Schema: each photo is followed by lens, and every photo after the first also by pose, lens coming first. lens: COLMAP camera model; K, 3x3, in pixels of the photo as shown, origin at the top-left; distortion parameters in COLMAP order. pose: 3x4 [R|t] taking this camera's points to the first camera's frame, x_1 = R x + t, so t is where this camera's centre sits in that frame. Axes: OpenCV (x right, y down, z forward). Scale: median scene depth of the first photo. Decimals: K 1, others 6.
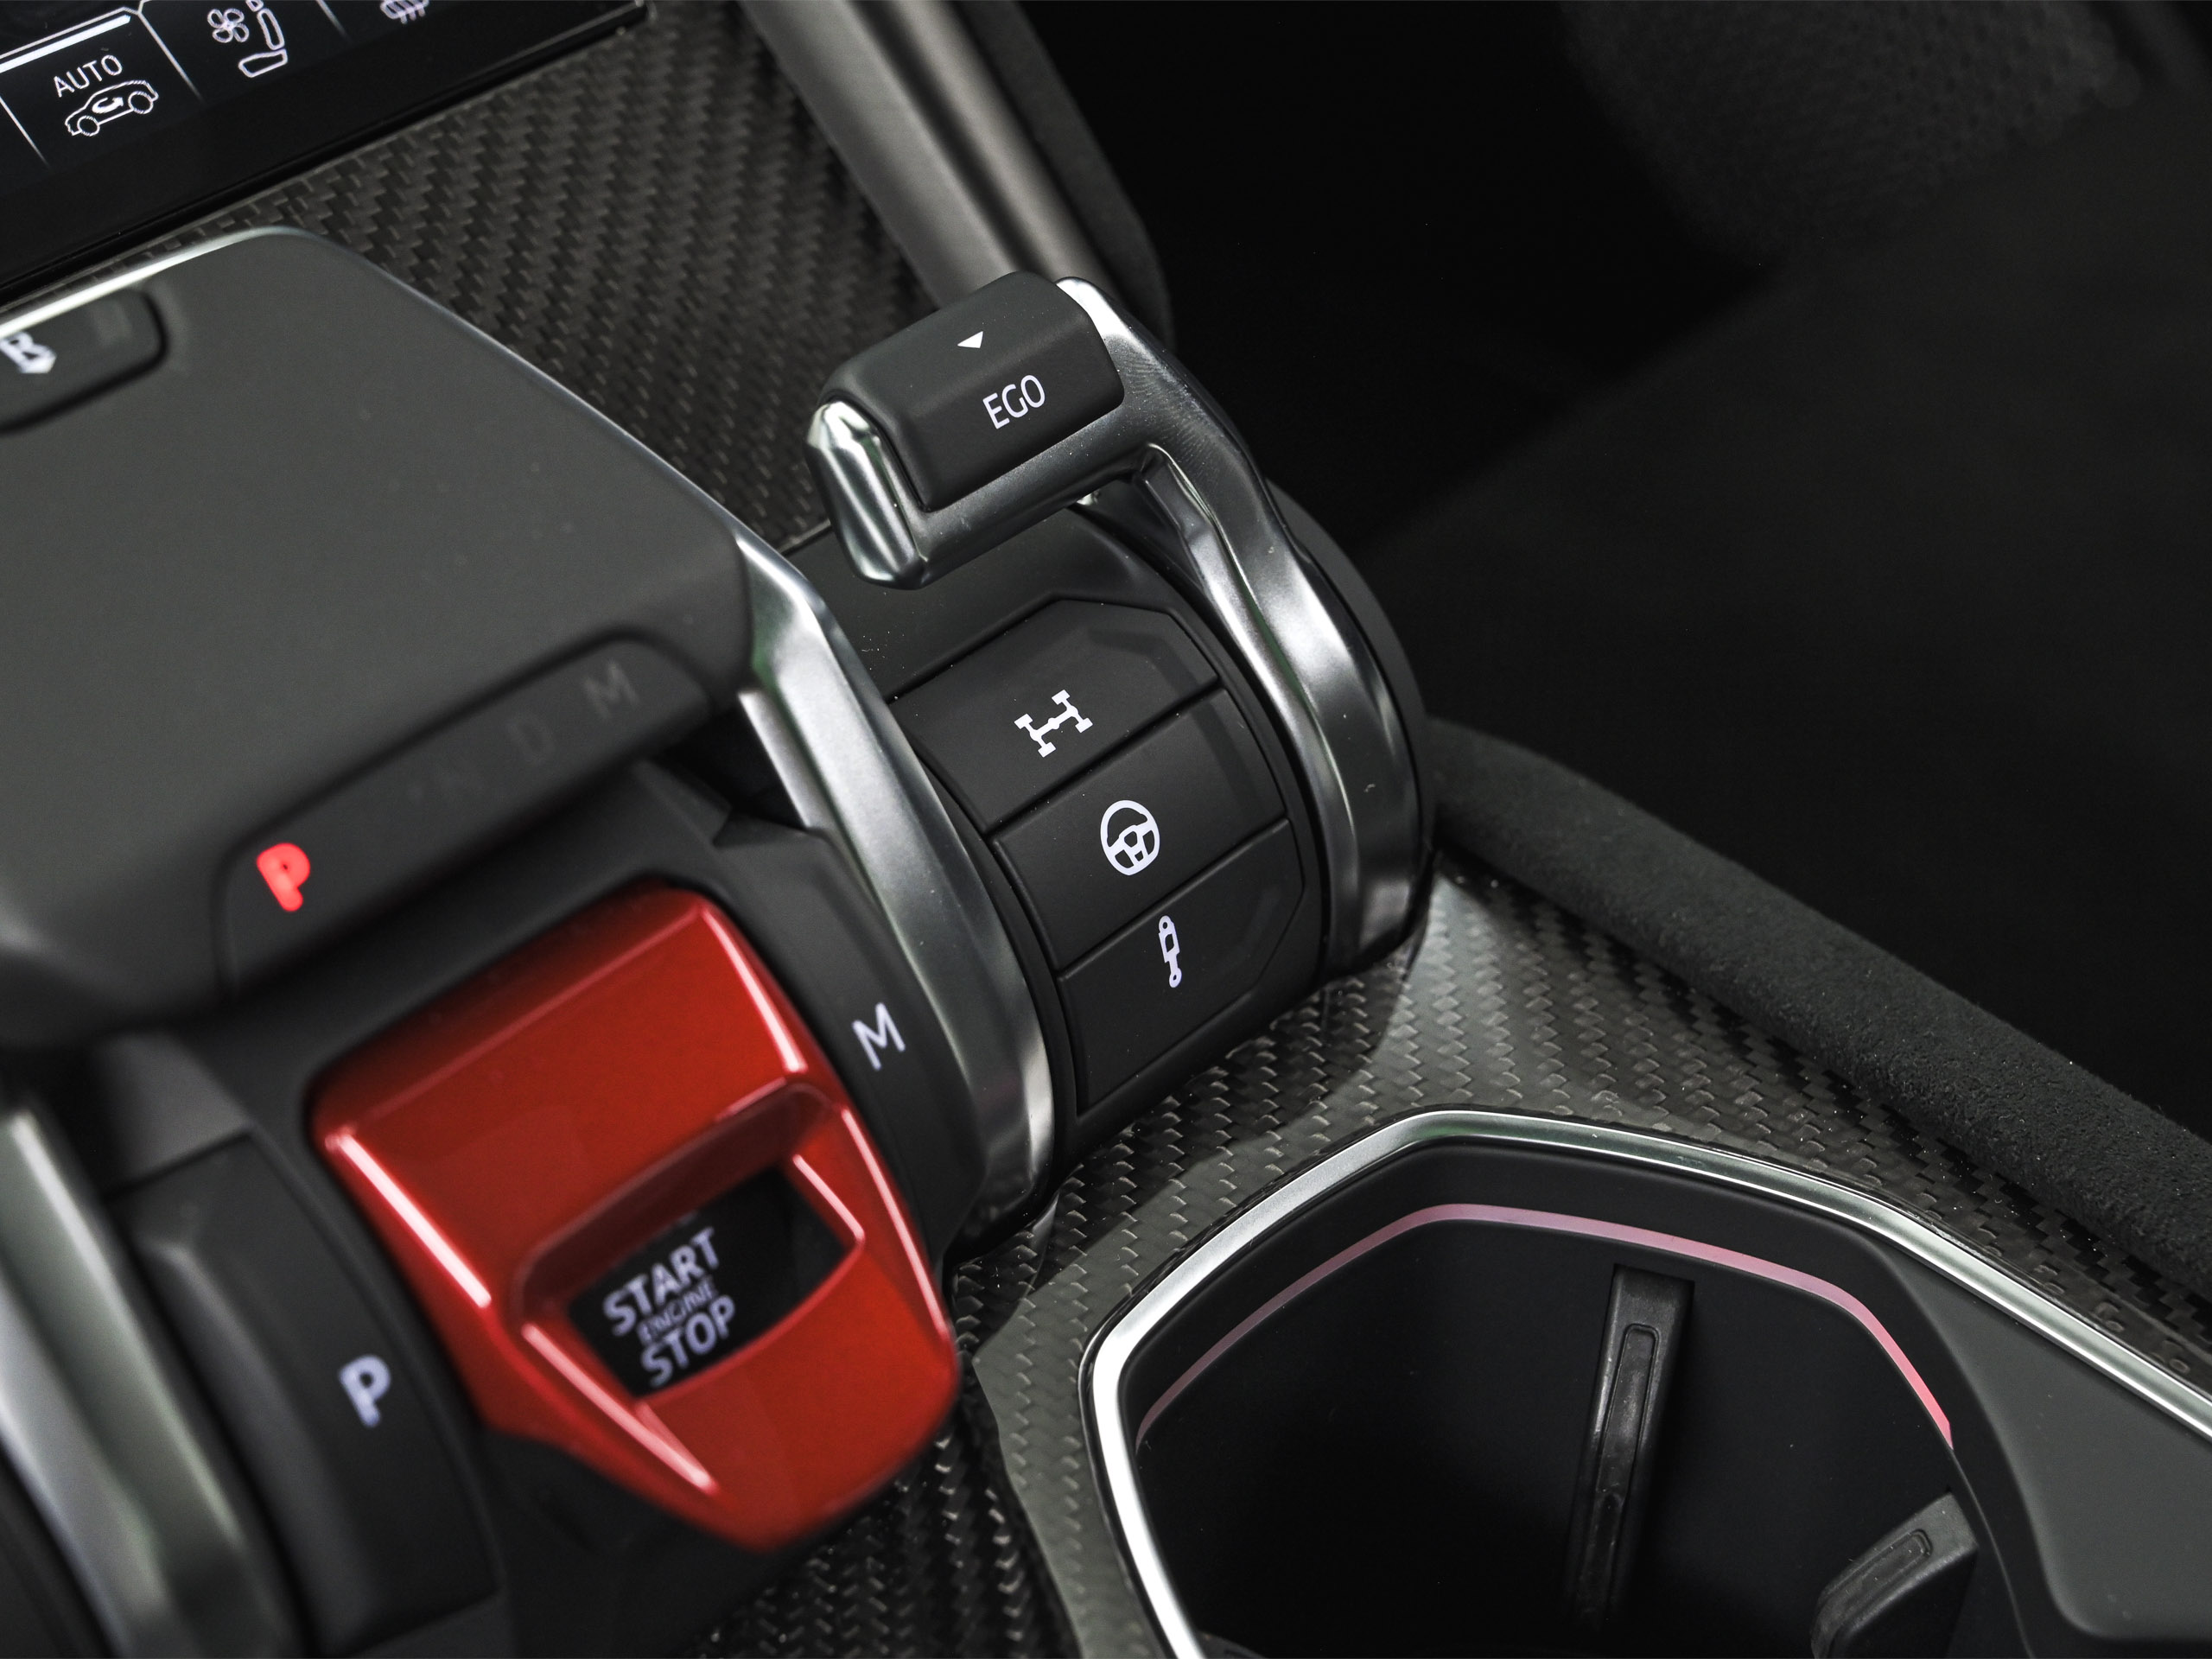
lens RADIAL K [[3804.0, 0, 1102.0], [0, 3804.0, 823.5], [0, 0, 1]] dist [-0.018357, 0.000000]
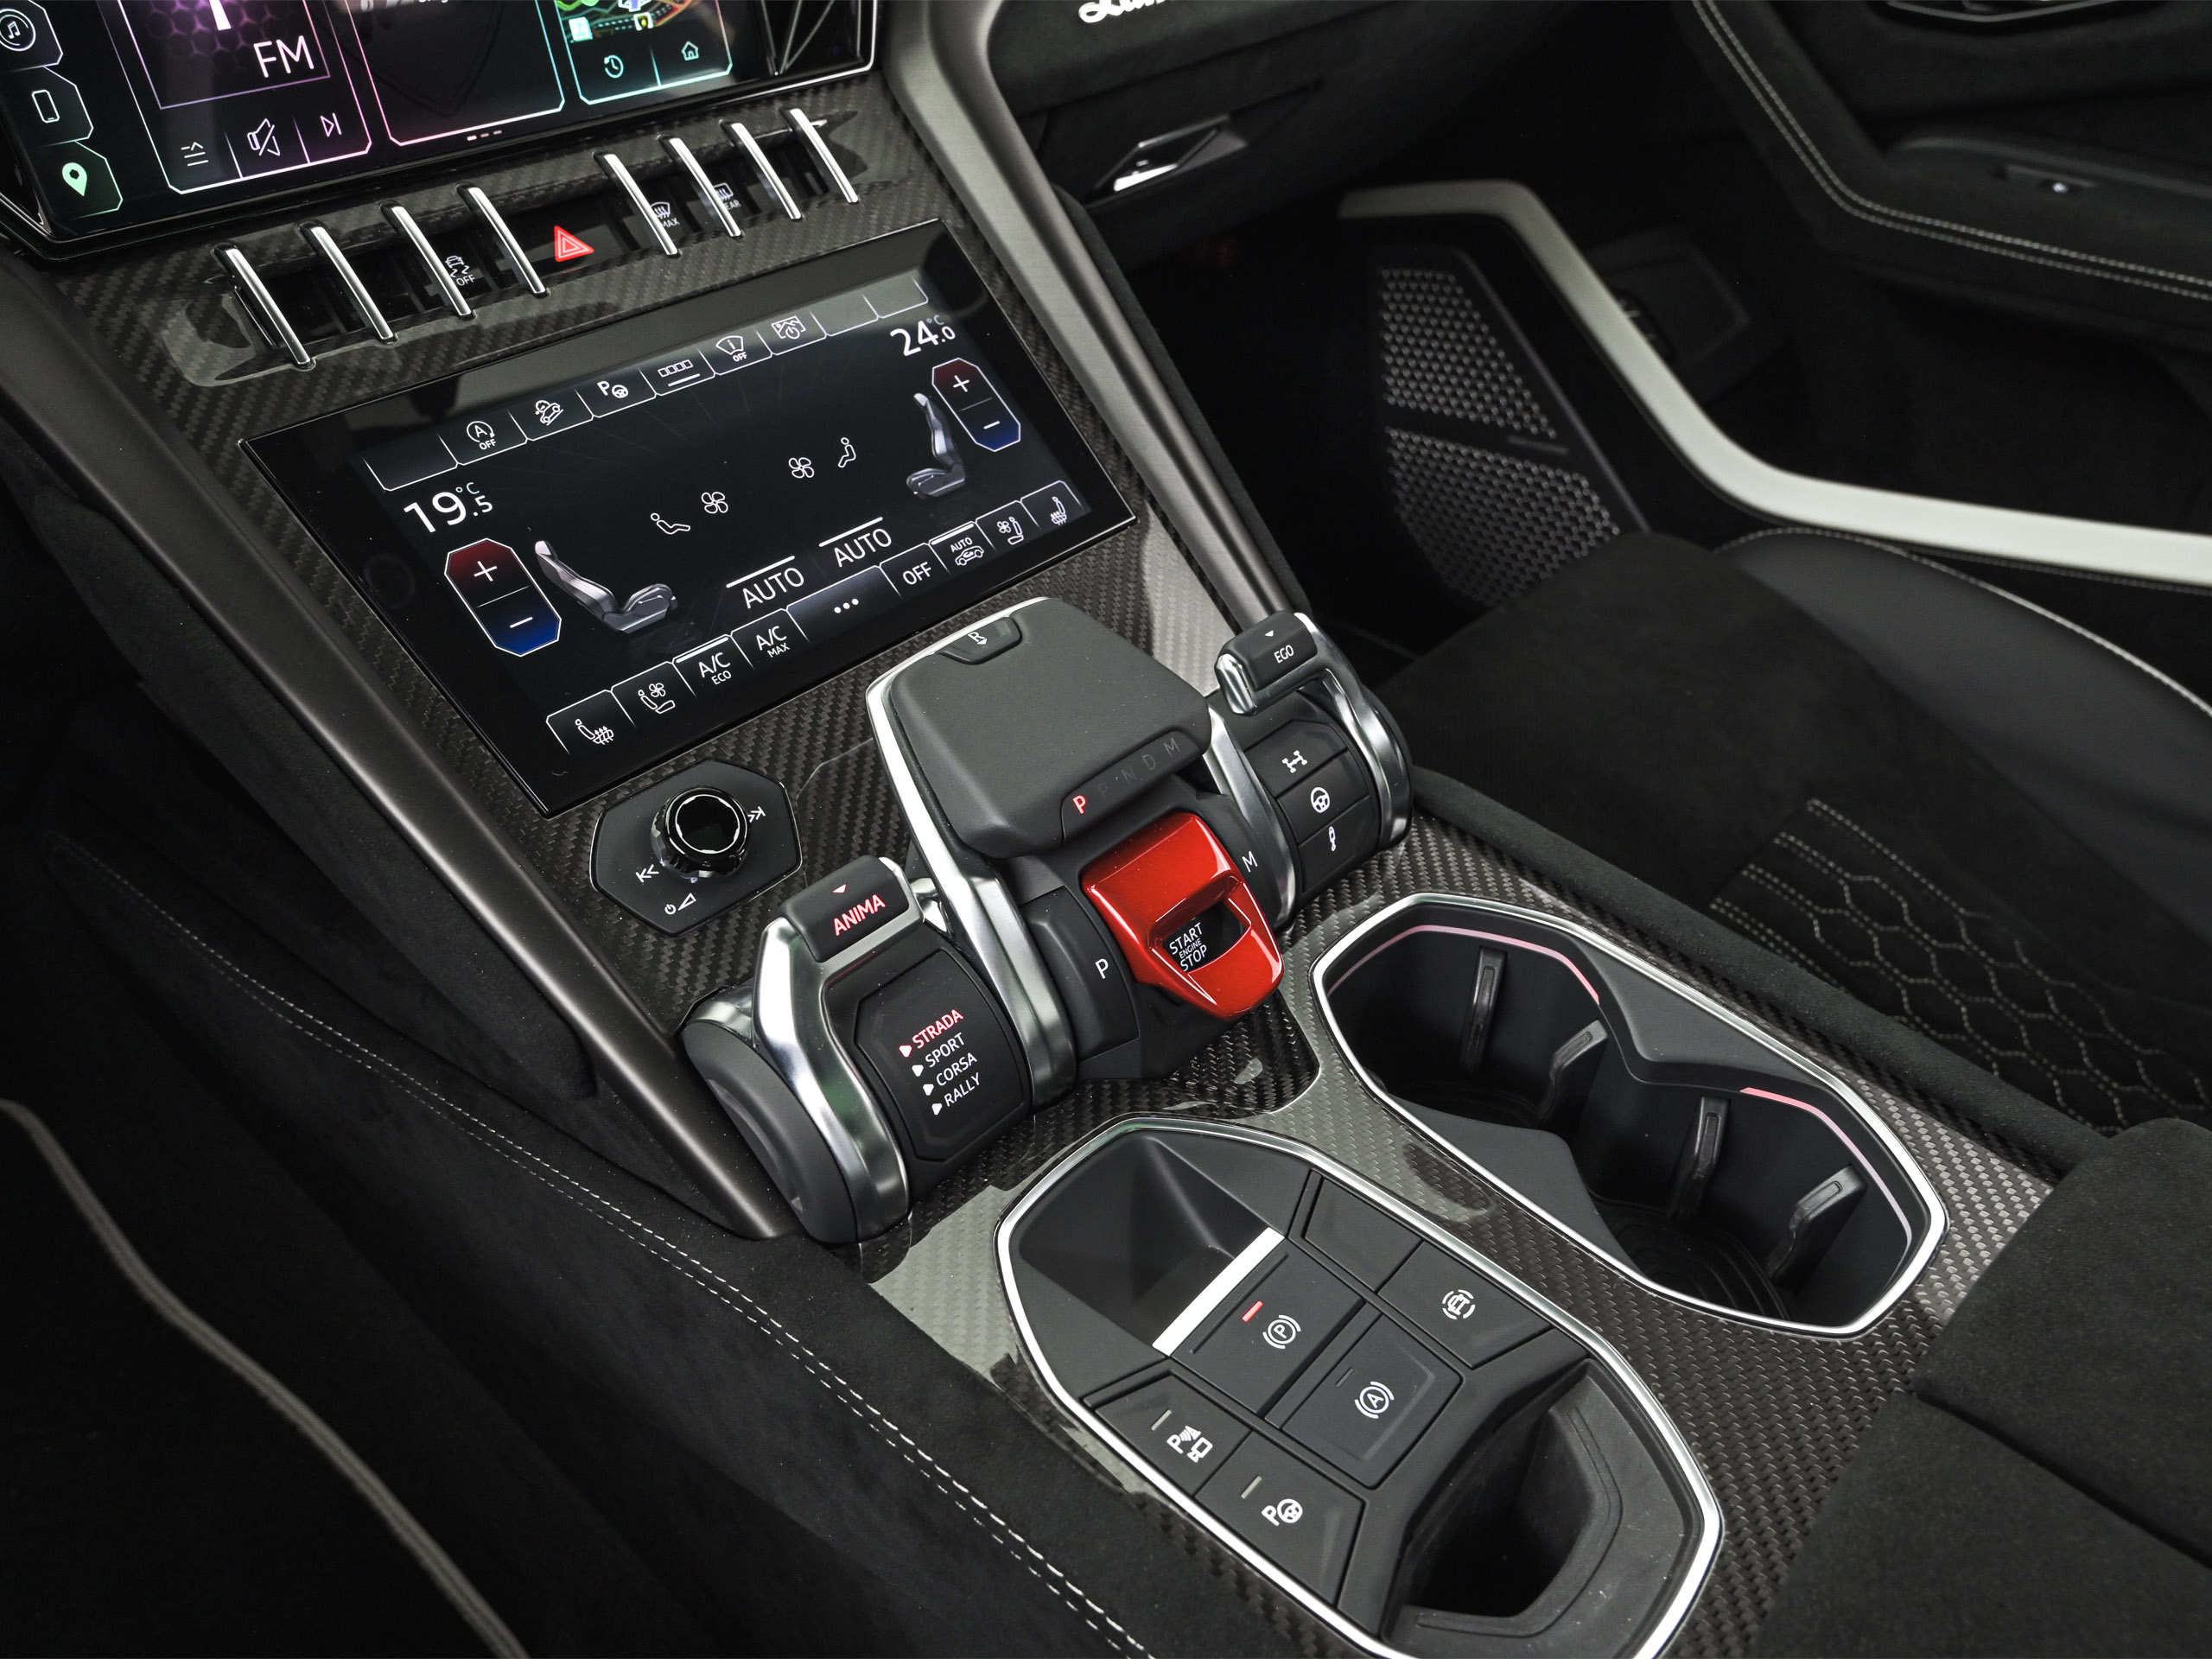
lens RADIAL K [[1630.2, 0, 1098.4], [0, 1630.2, 831.2], [0, 0, 1]] dist [-0.020566, 0.011761]
pose [[0.999513, 0.001901, -0.031137, -0.131023], [-0.002010, 0.999992, -0.003478, 0.034137], [0.031130, 0.003539, 0.999509, -0.292744]]
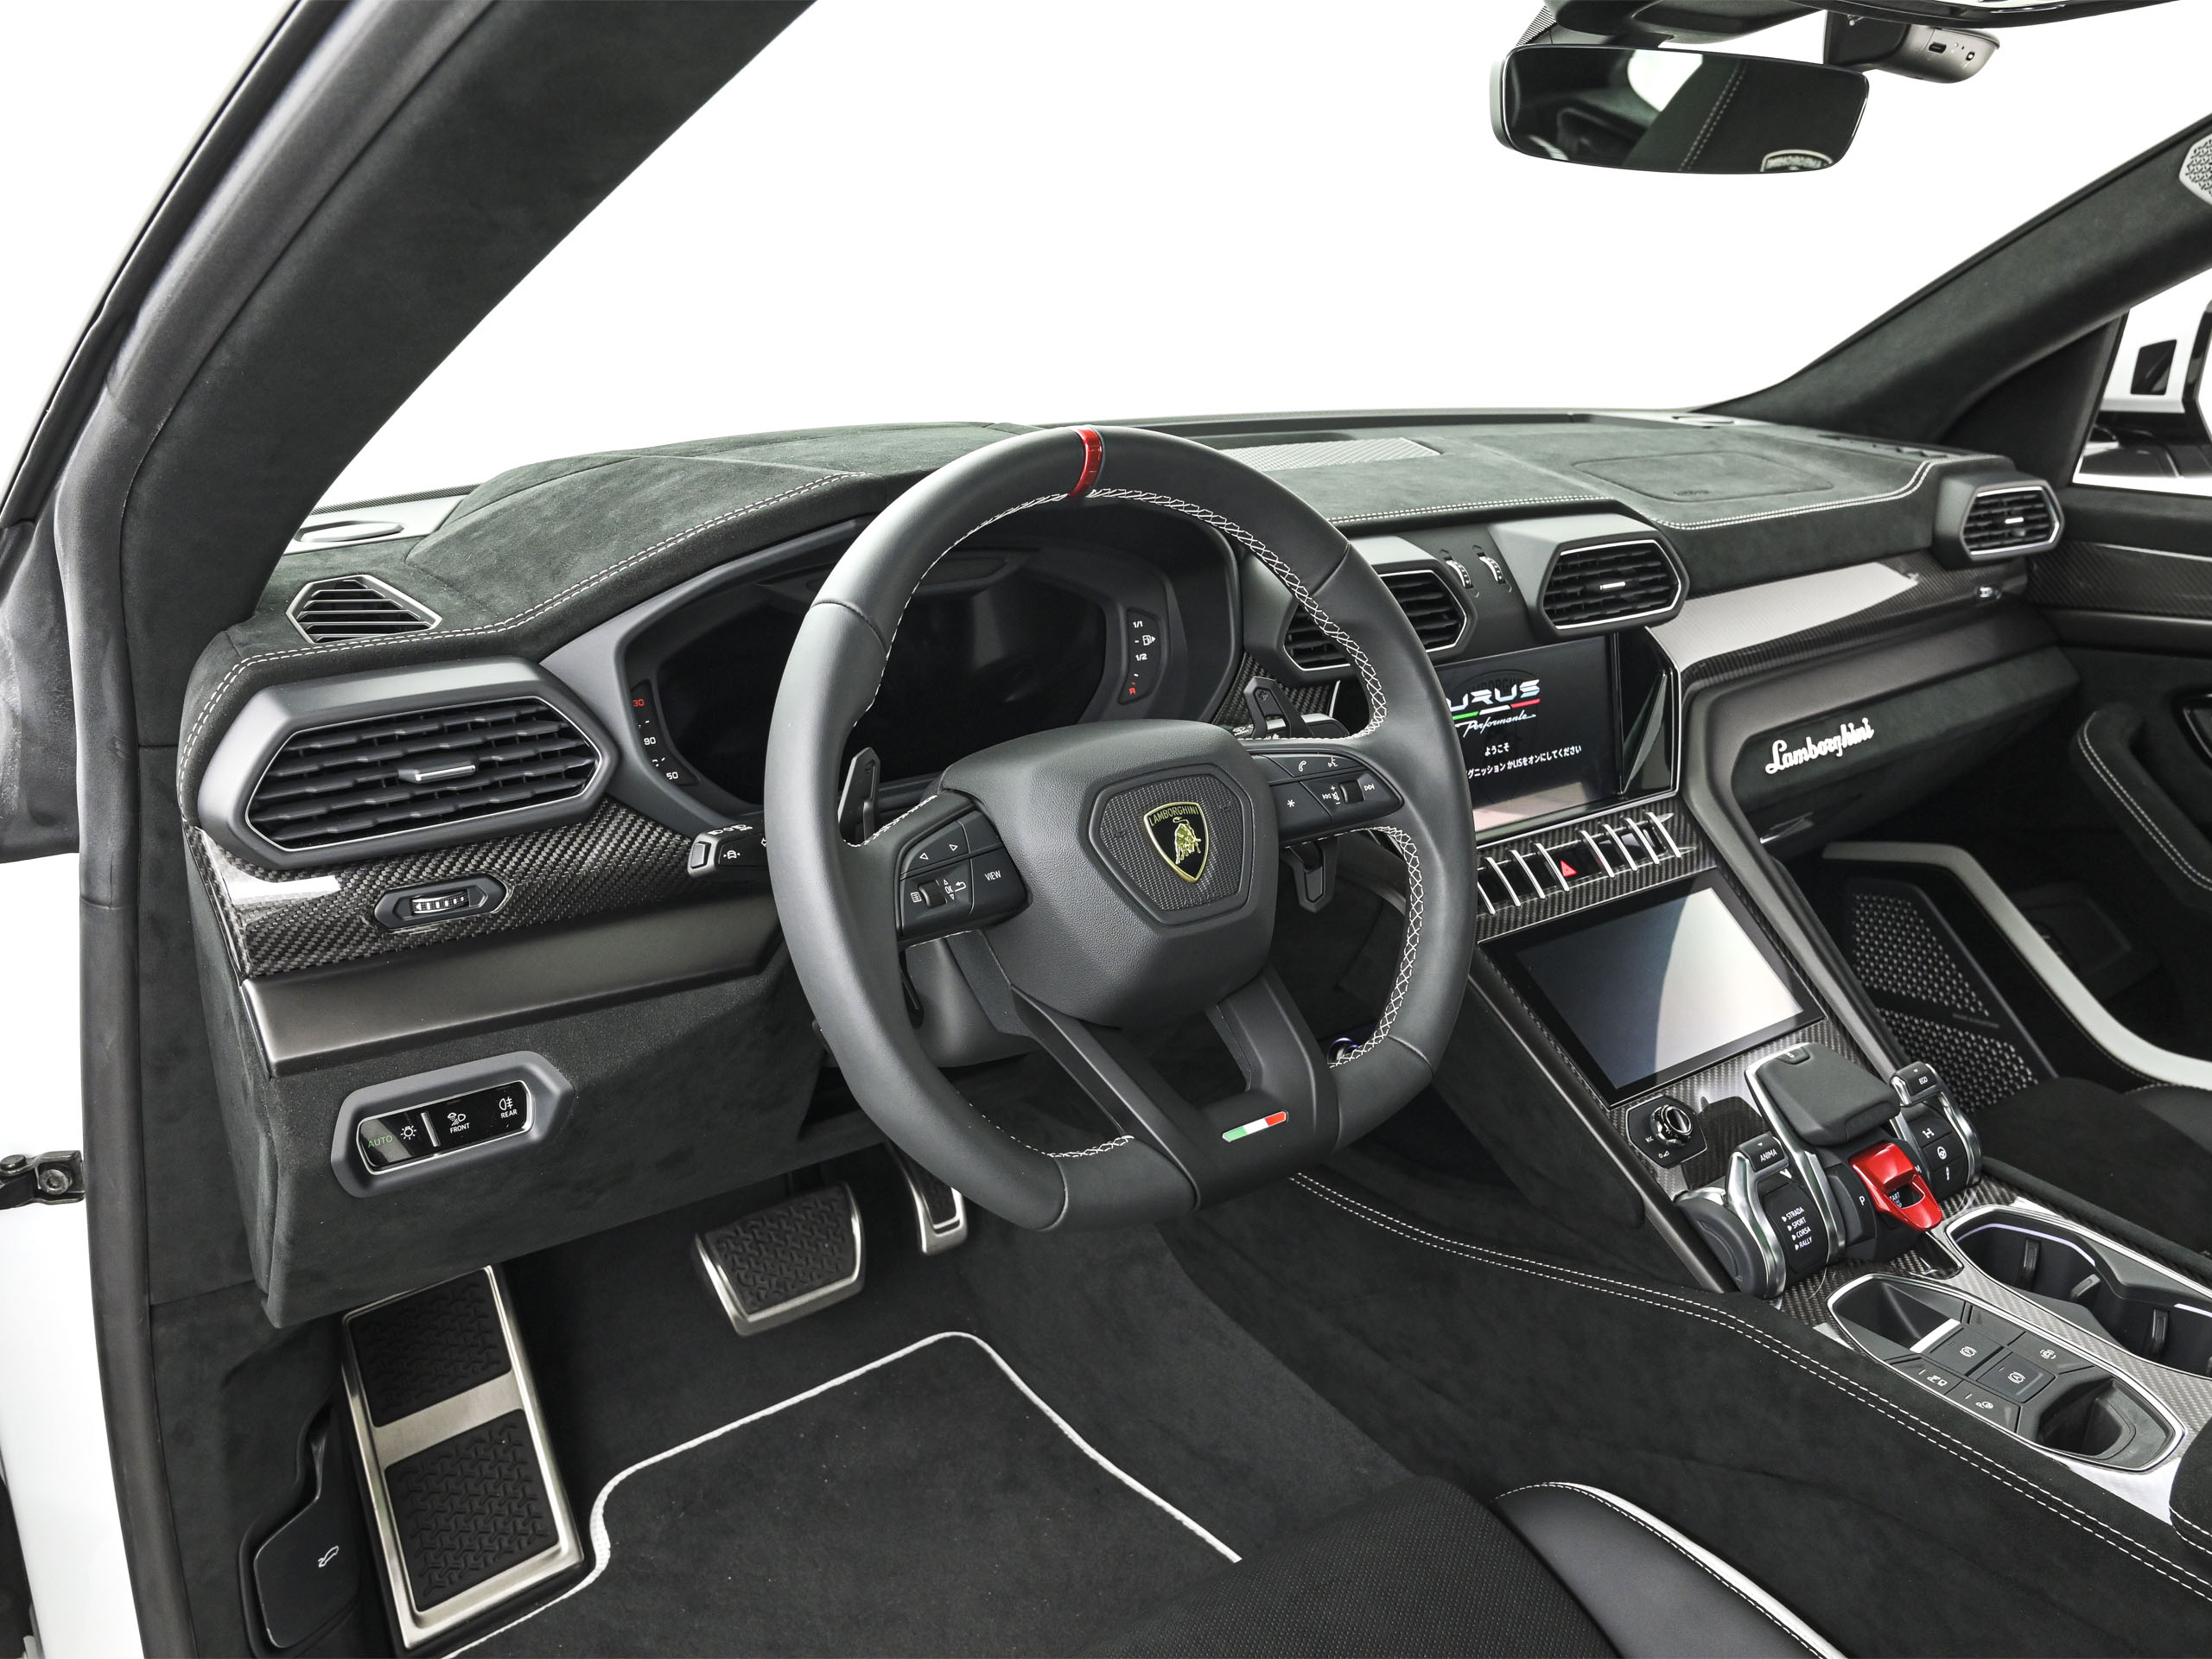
lens RADIAL K [[1694.3, 0, 1103.2], [0, 1694.3, 845.8], [0, 0, 1]] dist [-0.003095, -0.006458]
pose [[0.978746, 0.061974, -0.195486, -0.845594], [-0.122828, 0.940503, -0.316807, 0.591117], [0.164222, 0.334085, 0.928126, -2.000519]]
